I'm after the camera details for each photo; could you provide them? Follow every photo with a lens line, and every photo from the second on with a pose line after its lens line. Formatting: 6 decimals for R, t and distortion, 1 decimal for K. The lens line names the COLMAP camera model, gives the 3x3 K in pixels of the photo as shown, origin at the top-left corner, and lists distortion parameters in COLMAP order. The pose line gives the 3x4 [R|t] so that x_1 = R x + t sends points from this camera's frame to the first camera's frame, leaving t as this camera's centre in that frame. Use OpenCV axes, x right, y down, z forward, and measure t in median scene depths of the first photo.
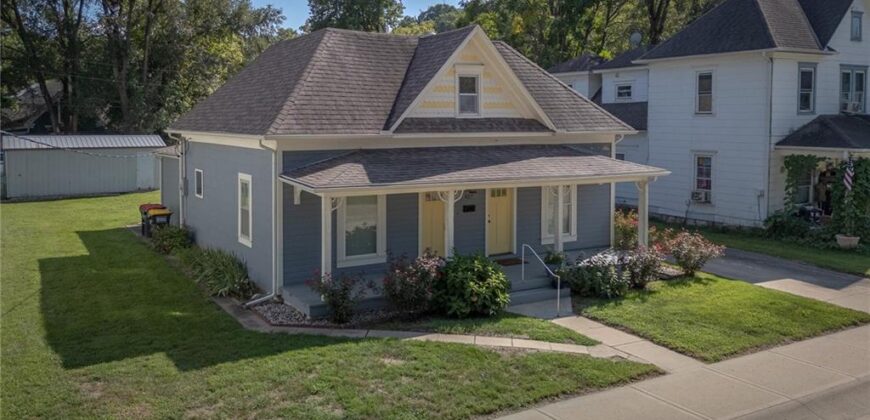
lens RADIAL K [[717.1, 0, 435.0], [0, 717.1, 210.0], [0, 0, 1]] dist [-0.018527, -0.001132]
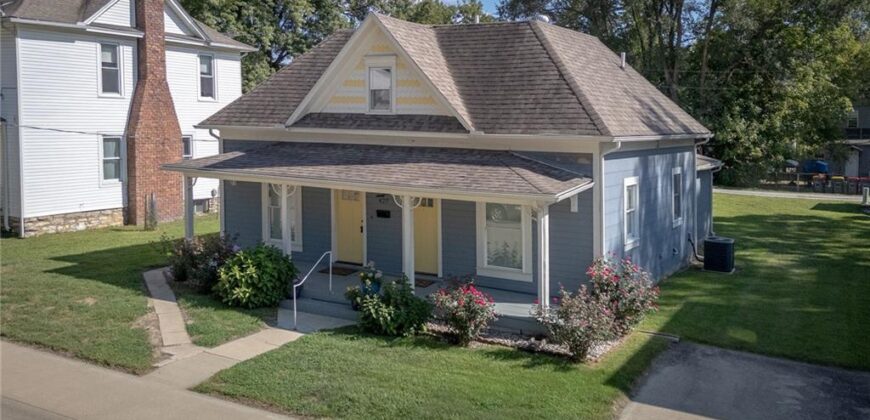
lens RADIAL K [[759.0, 0, 434.9], [0, 759.0, 210.2], [0, 0, 1]] dist [0.013690, 0.000576]
pose [[0.486979, 0.107362, -0.866790, 0.921442], [-0.137950, 0.989414, 0.045048, -0.059898], [0.862451, 0.097636, 0.496635, 0.584875]]
